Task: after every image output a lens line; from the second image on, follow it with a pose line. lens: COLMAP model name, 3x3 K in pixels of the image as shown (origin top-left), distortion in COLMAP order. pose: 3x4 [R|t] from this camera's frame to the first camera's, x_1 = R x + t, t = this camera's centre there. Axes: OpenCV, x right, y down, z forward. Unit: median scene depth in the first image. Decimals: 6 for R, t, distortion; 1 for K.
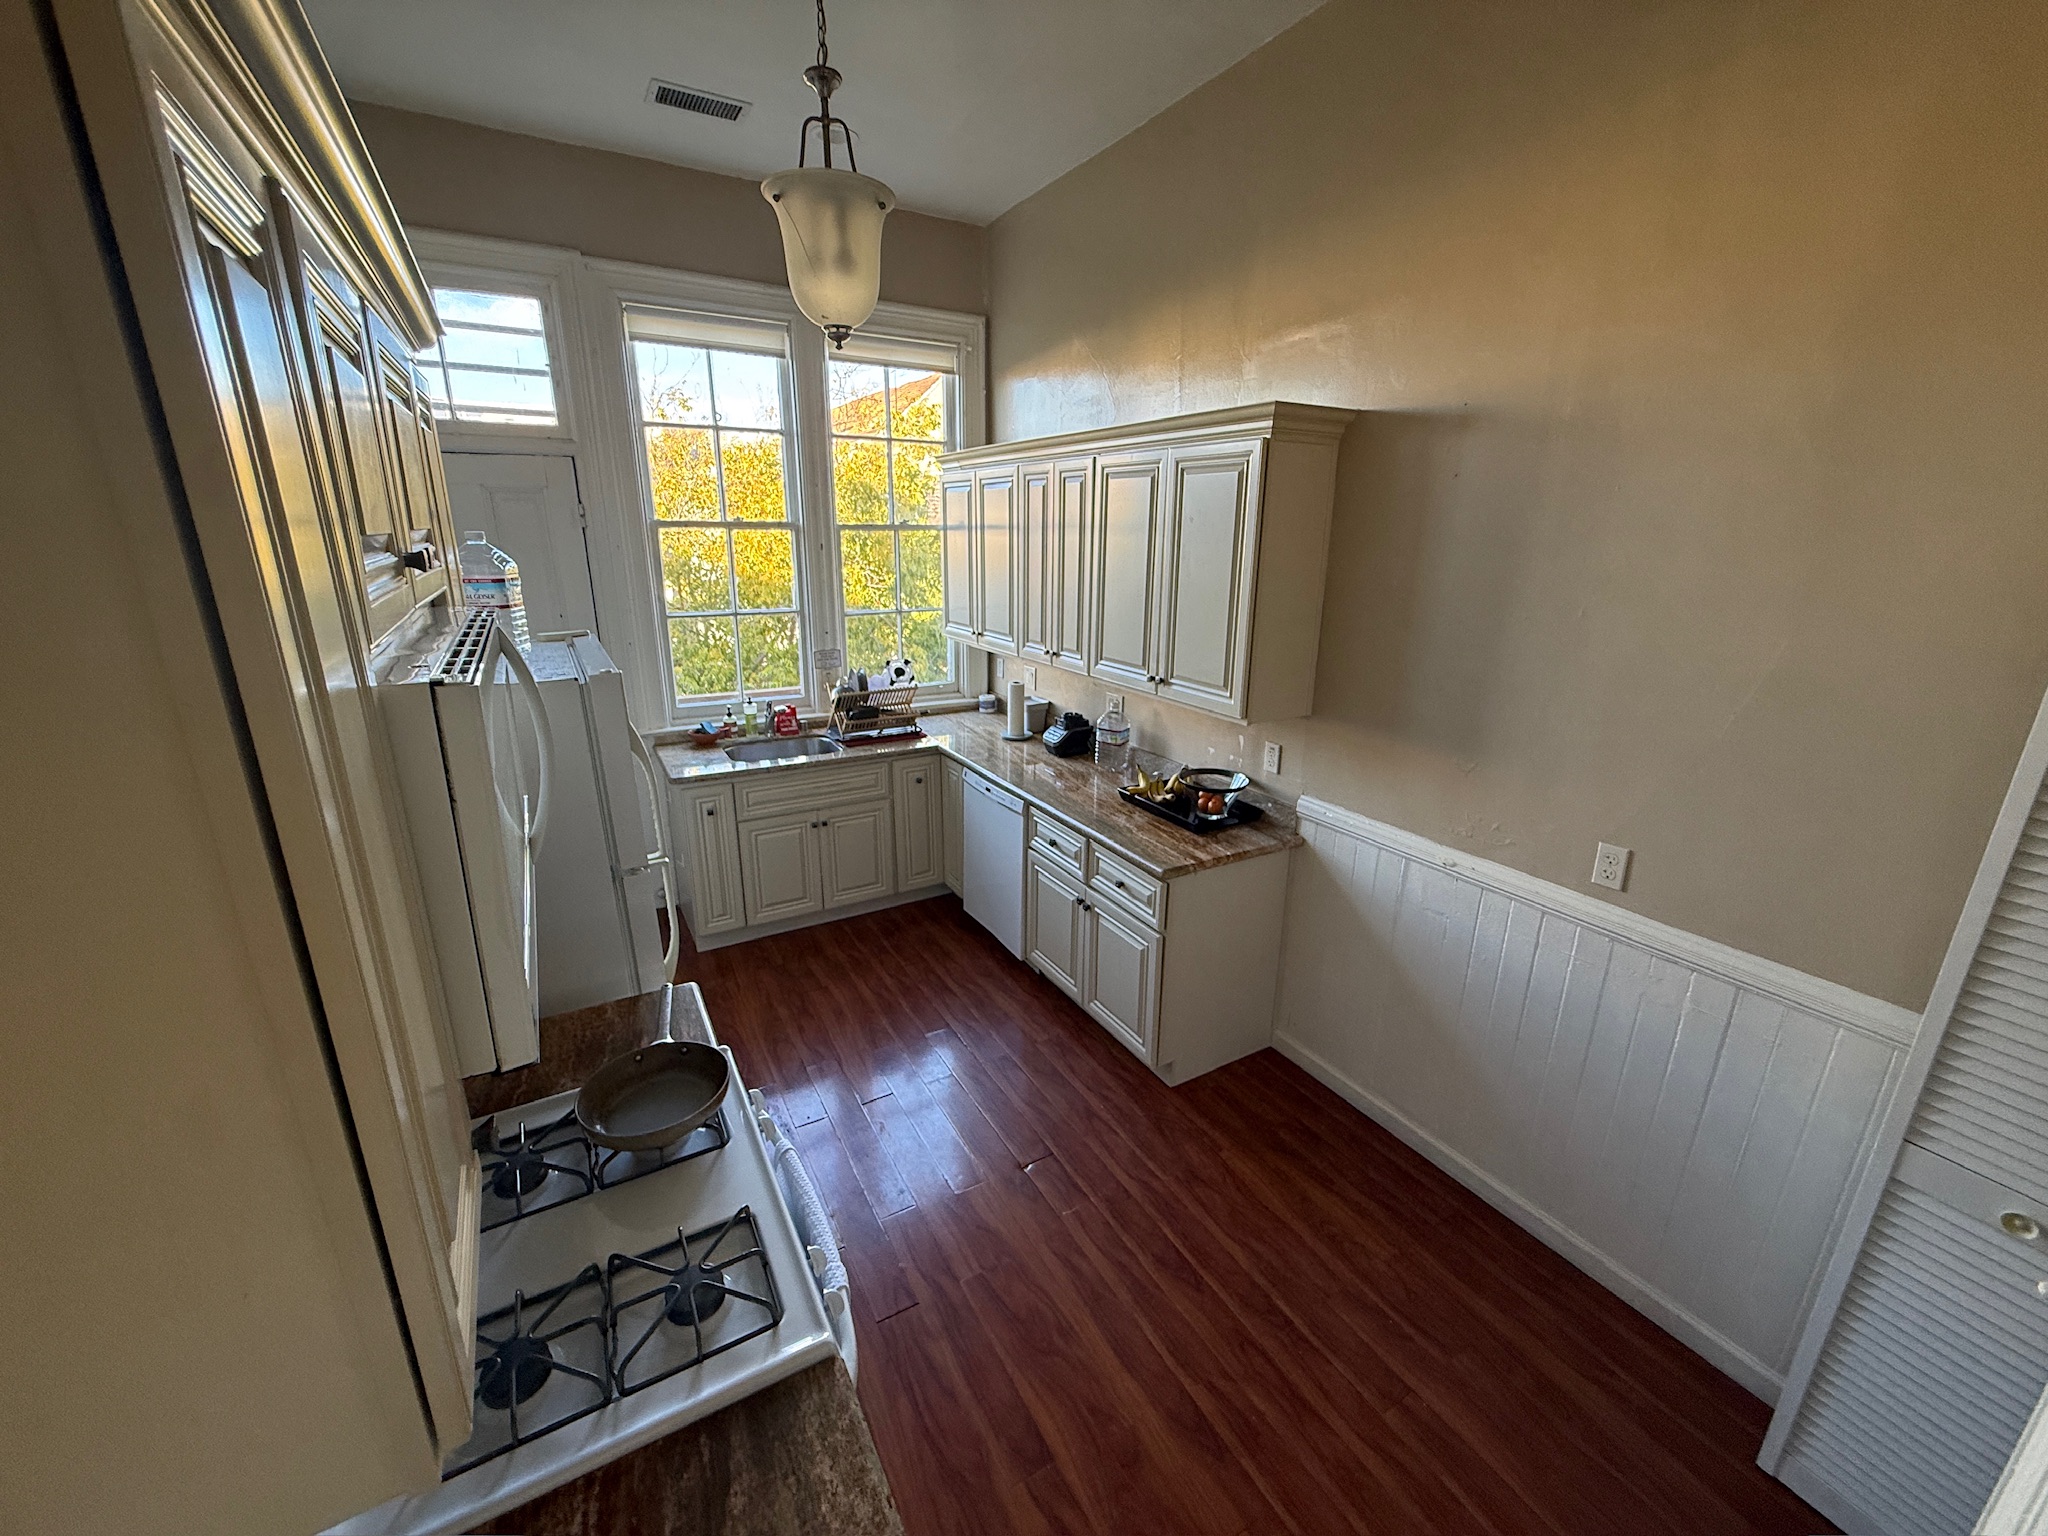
lens RADIAL K [[812.9, 0, 1021.4], [0, 812.9, 765.5], [0, 0, 1]] dist [0.001548, 0.000108]
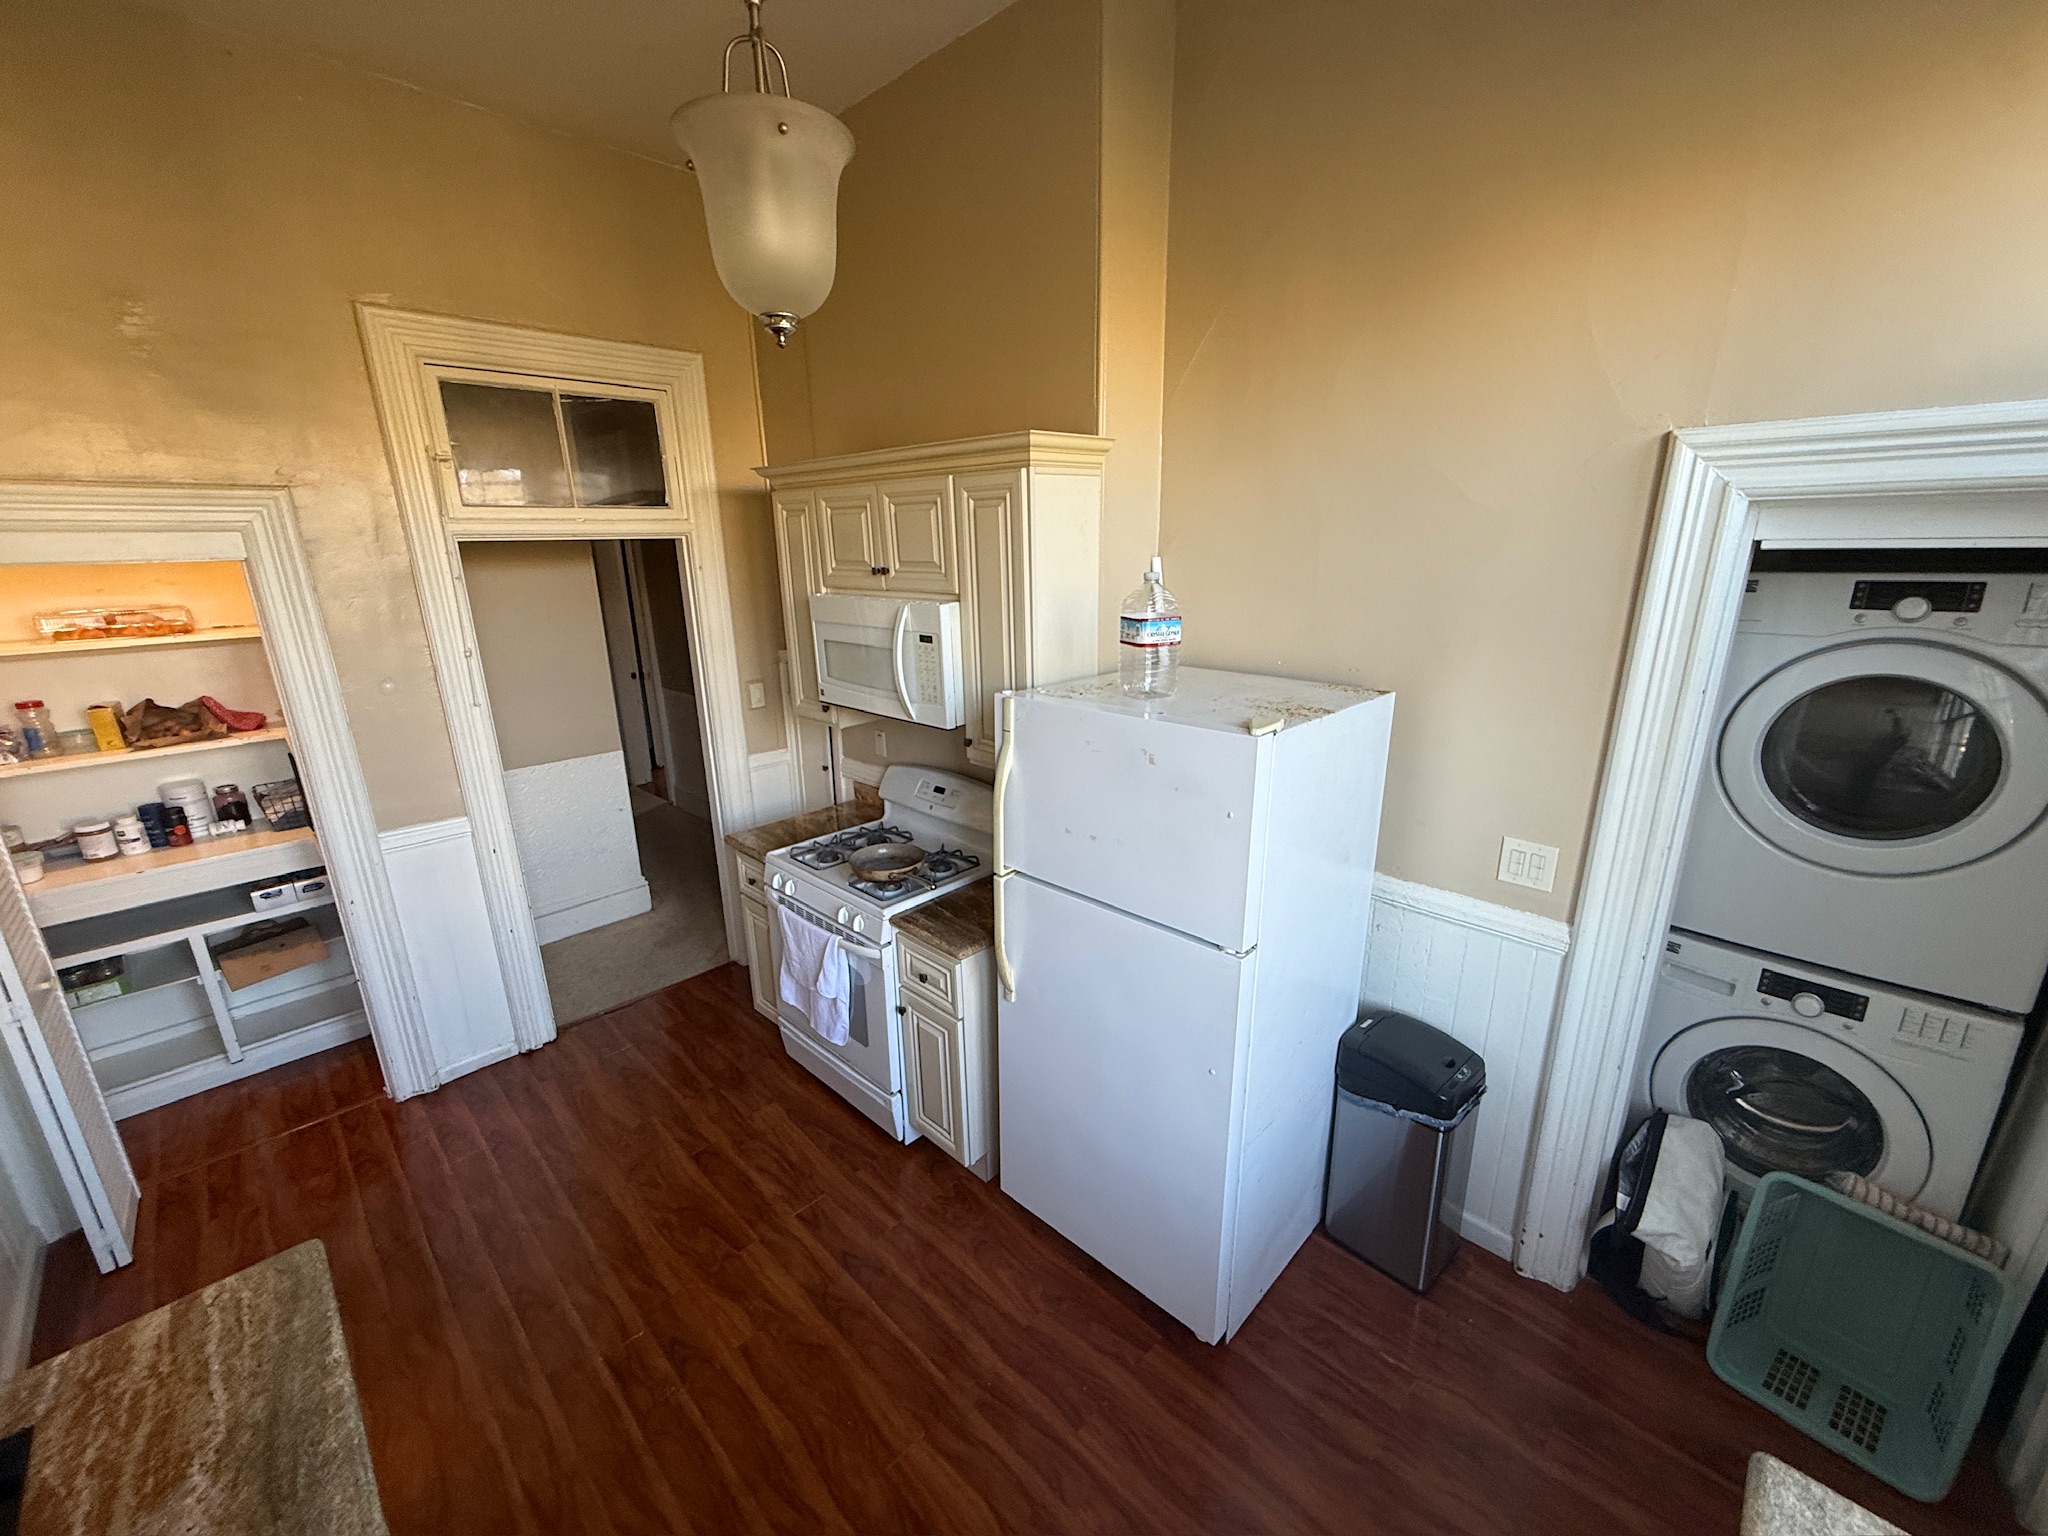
lens RADIAL K [[812.9, 0, 1021.4], [0, 812.9, 765.5], [0, 0, 1]] dist [0.001548, 0.000108]
pose [[-0.960154, 0.085609, -0.266037, -0.112638], [-0.070549, 0.846851, 0.527131, -0.320142], [0.270421, 0.524895, -0.807067, 1.005148]]
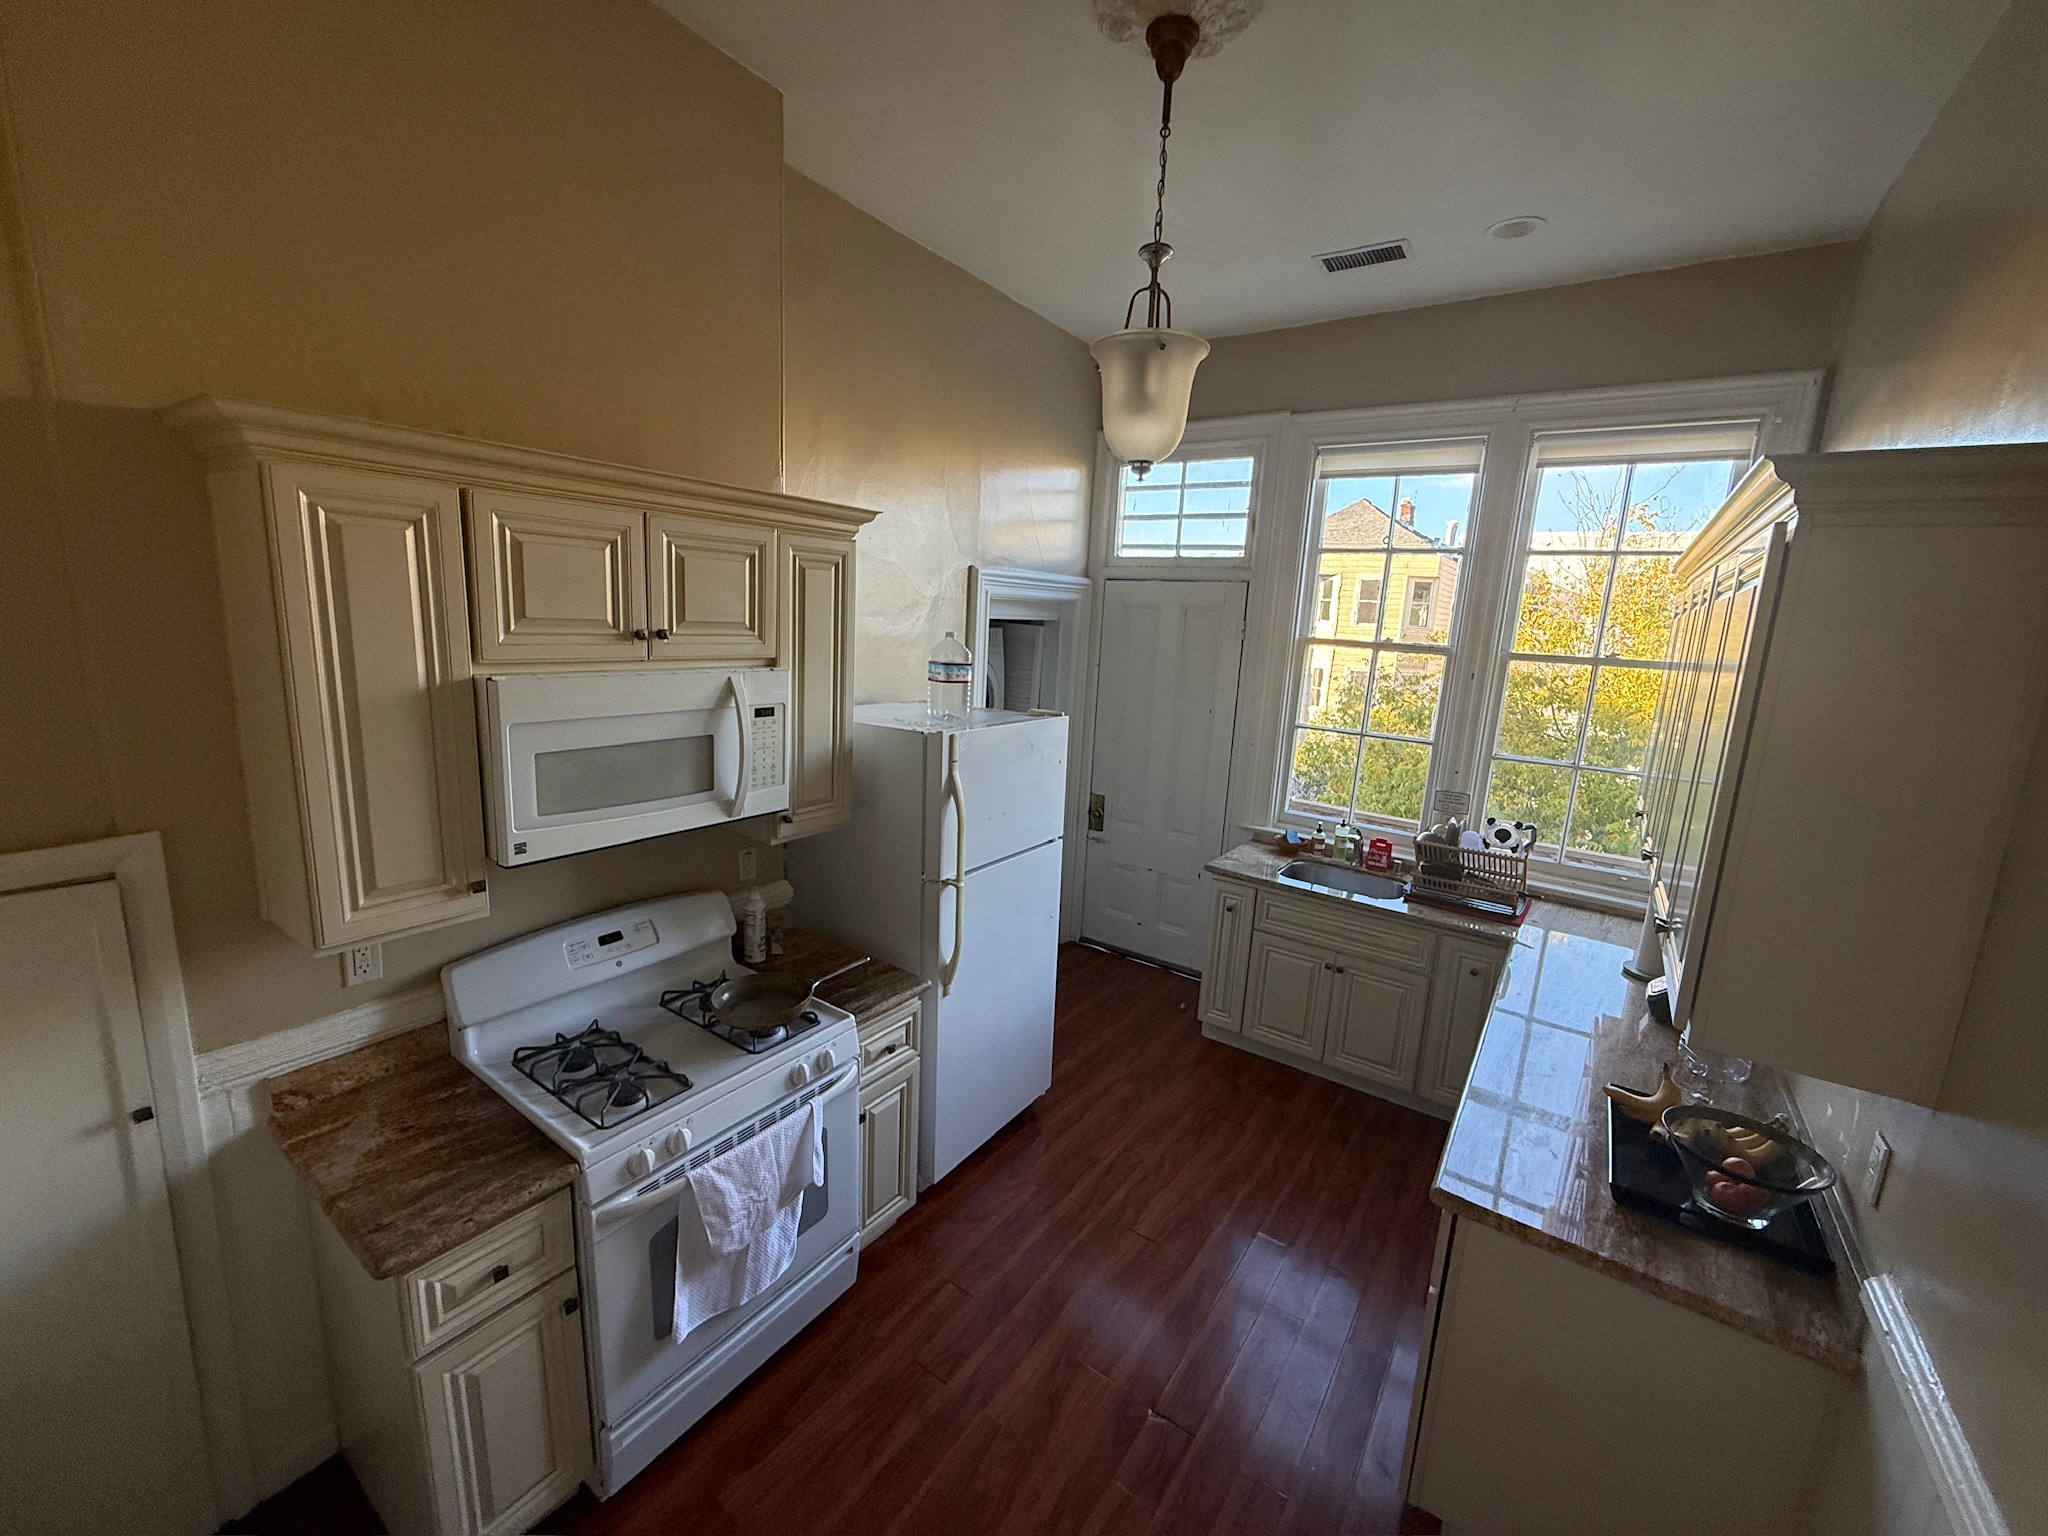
lens RADIAL K [[812.9, 0, 1021.4], [0, 812.9, 765.5], [0, 0, 1]] dist [0.001548, 0.000108]
pose [[0.427746, 0.182953, -0.885190, 0.390201], [-0.306611, 0.950608, 0.048311, -0.084755], [0.850307, 0.250744, 0.462715, 0.247636]]
